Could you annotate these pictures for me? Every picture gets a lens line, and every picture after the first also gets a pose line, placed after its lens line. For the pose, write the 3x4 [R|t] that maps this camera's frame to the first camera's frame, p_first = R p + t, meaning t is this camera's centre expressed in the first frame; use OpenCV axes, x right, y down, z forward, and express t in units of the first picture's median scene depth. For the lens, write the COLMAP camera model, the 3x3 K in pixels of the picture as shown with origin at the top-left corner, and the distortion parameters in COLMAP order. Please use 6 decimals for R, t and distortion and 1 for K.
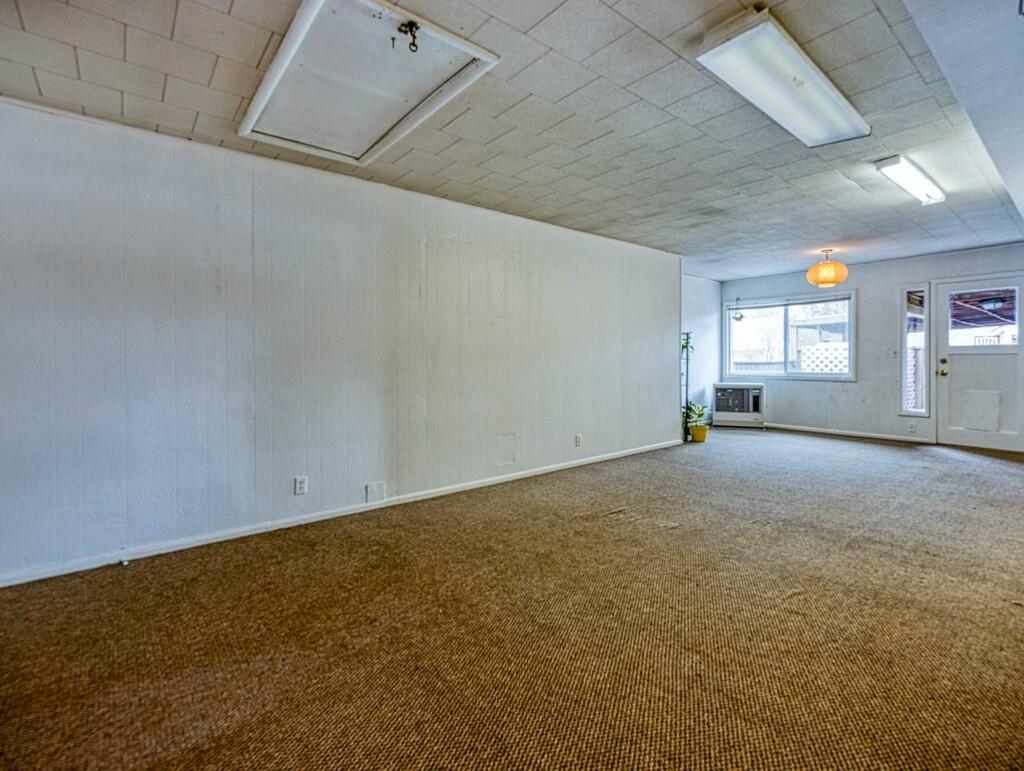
lens RADIAL K [[475.8, 0, 513.9], [0, 475.8, 360.5], [0, 0, 1]] dist [-0.002709, -0.000199]
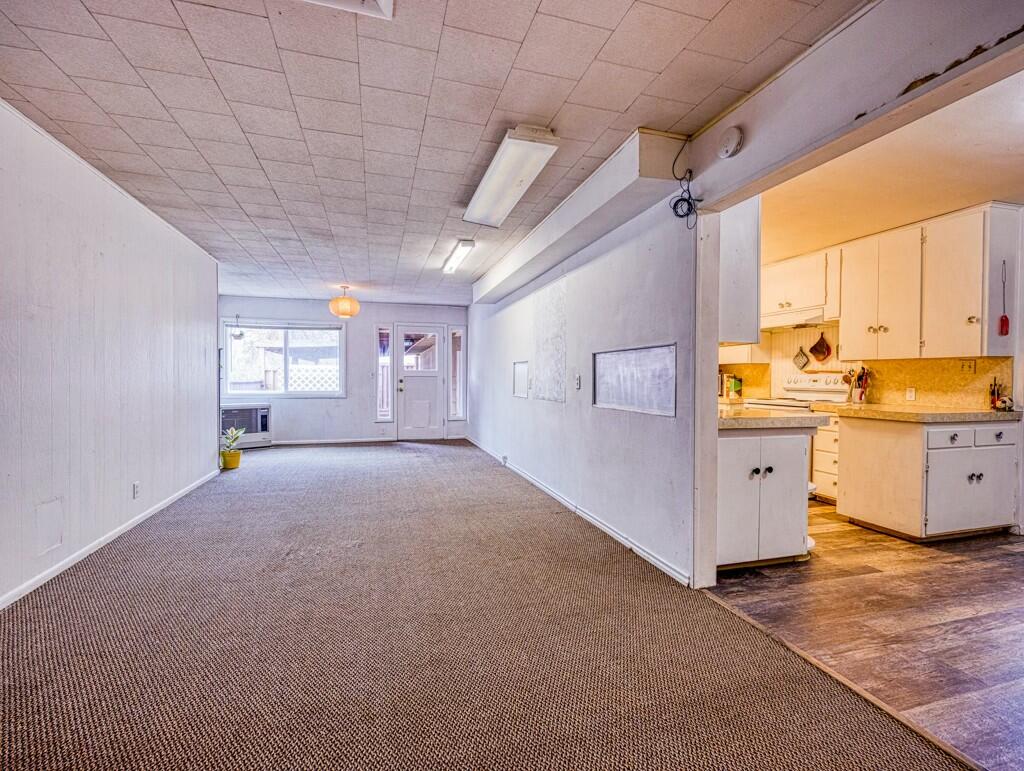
lens RADIAL K [[464.0, 0, 512.0], [0, 464.0, 385.5], [0, 0, 1]] dist [-0.002842, -0.000262]
pose [[0.389212, -0.008173, 0.921112, -0.328898], [-0.002018, 0.999951, 0.009725, 0.000652], [-0.921146, -0.005644, 0.389176, 0.229501]]
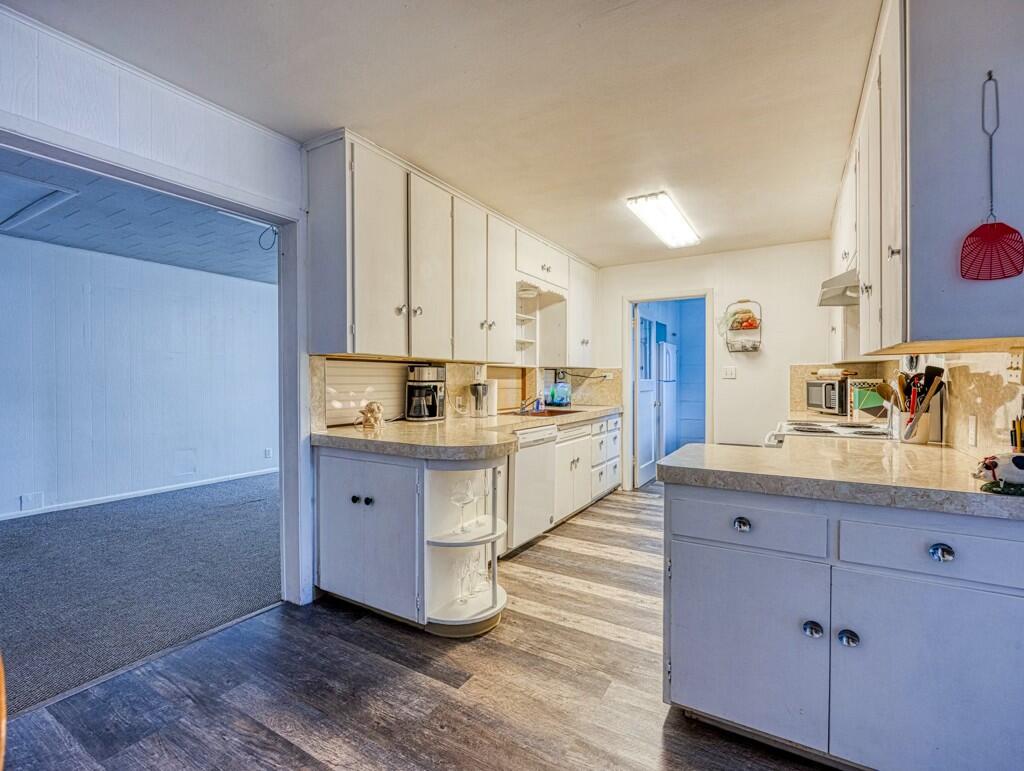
lens RADIAL K [[477.7, 0, 512.0], [0, 477.7, 385.5], [0, 0, 1]] dist [-0.003134, -0.001081]
pose [[0.942299, -0.001517, 0.334769, 0.356563], [-0.000236, 0.999986, 0.005196, -0.014065], [-0.334772, -0.004975, 0.942286, -0.416089]]
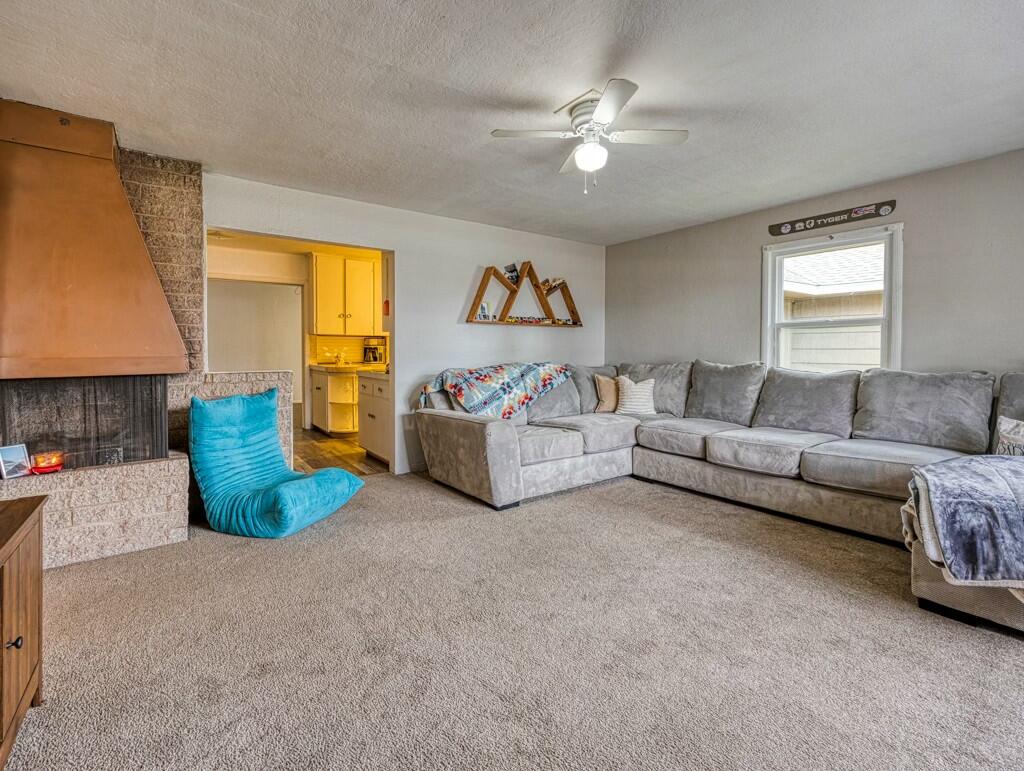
lens RADIAL K [[475.8, 0, 513.9], [0, 475.8, 360.5], [0, 0, 1]] dist [-0.002709, -0.000199]
pose [[0.998686, 0.008436, -0.050539, 1.062018], [-0.007527, 0.999807, 0.018138, 0.002757], [0.050683, -0.017734, 0.998557, -1.286083]]
